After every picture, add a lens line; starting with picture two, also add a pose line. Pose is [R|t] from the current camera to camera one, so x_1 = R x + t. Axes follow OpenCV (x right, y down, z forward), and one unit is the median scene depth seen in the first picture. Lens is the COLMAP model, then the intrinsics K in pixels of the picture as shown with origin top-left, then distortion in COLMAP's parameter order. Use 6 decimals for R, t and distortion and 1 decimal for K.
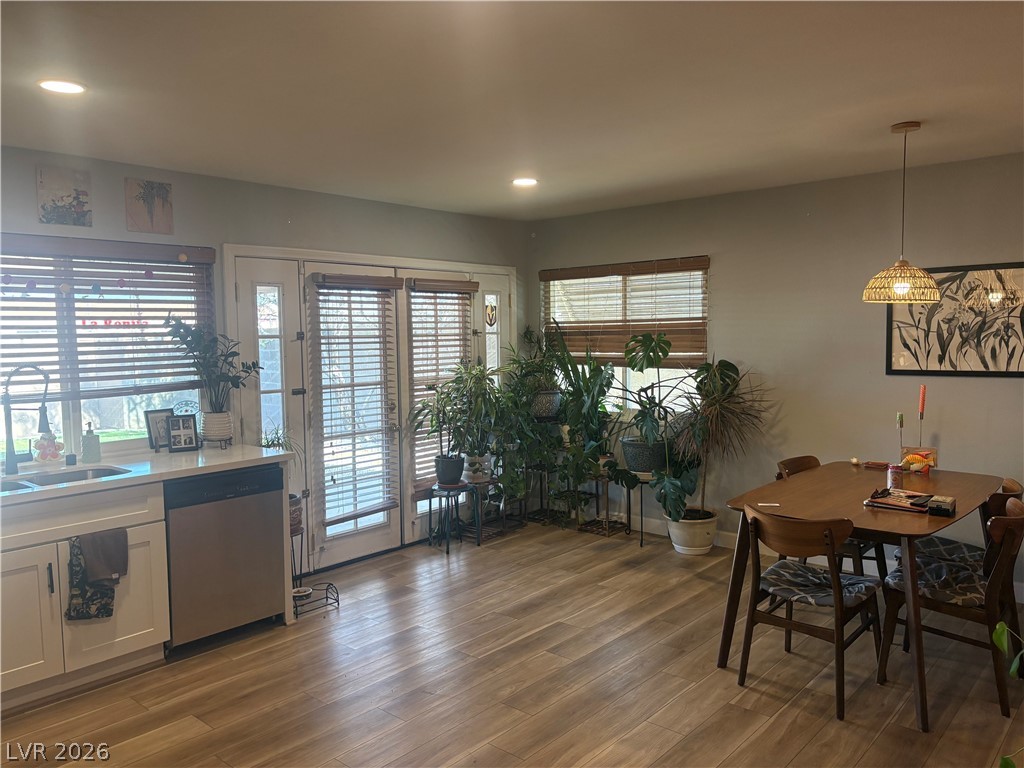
lens RADIAL K [[775.5, 0, 513.6], [0, 775.5, 384.2], [0, 0, 1]] dist [0.033618, -0.018085]
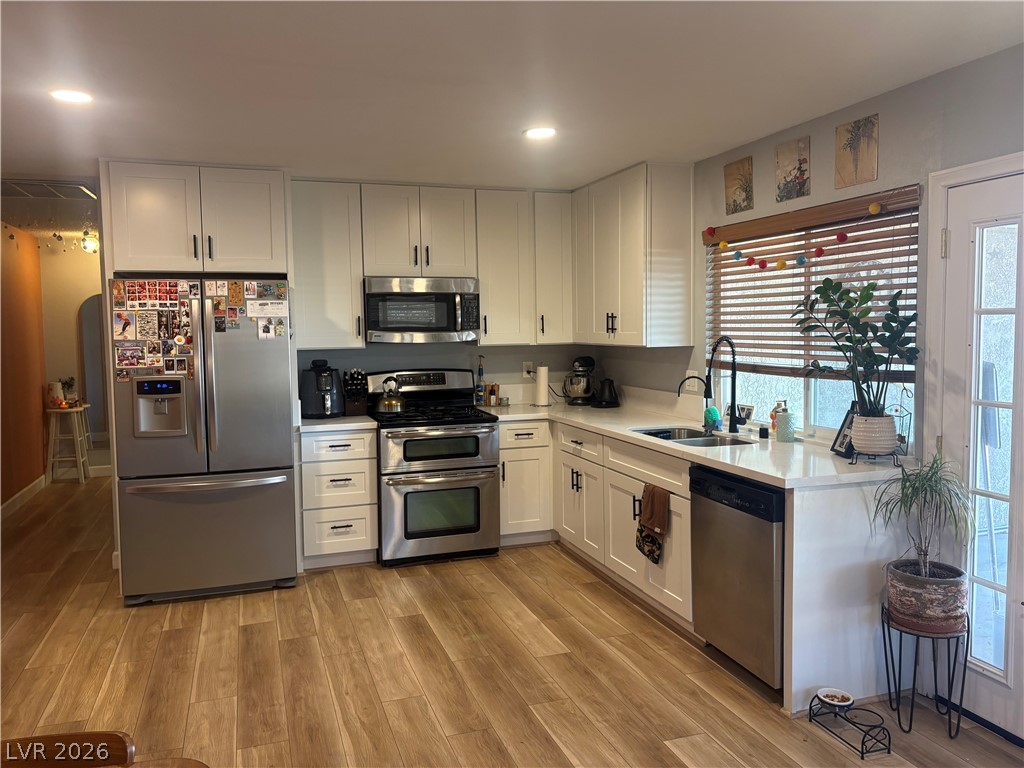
lens RADIAL K [[775.5, 0, 513.0], [0, 775.5, 377.6], [0, 0, 1]] dist [0.033618, -0.018085]
pose [[-0.494854, 0.086499, -0.864660, 0.507012], [-0.035726, 0.992167, 0.119701, -0.091373], [0.868242, 0.090126, -0.487887, 1.281461]]
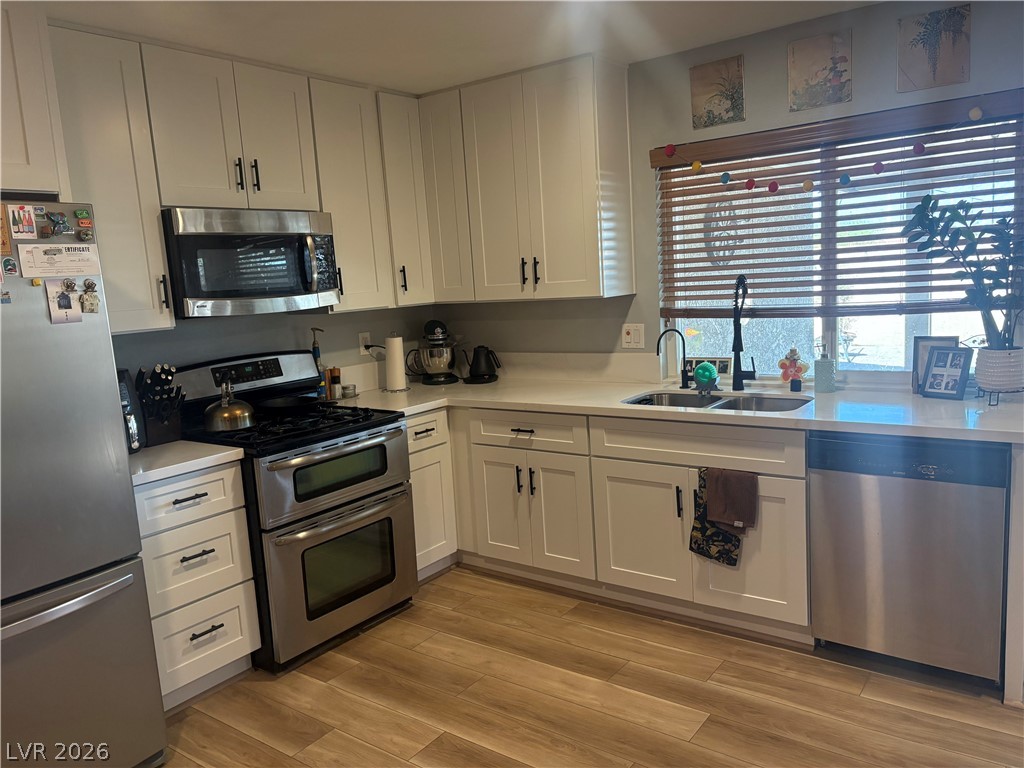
lens RADIAL K [[775.5, 0, 520.1], [0, 775.5, 386.5], [0, 0, 1]] dist [0.033618, -0.018085]
pose [[0.084969, 0.159232, -0.983578, 0.288840], [-0.006957, 0.987218, 0.159221, -0.041881], [0.996359, -0.006686, 0.084990, 0.652840]]
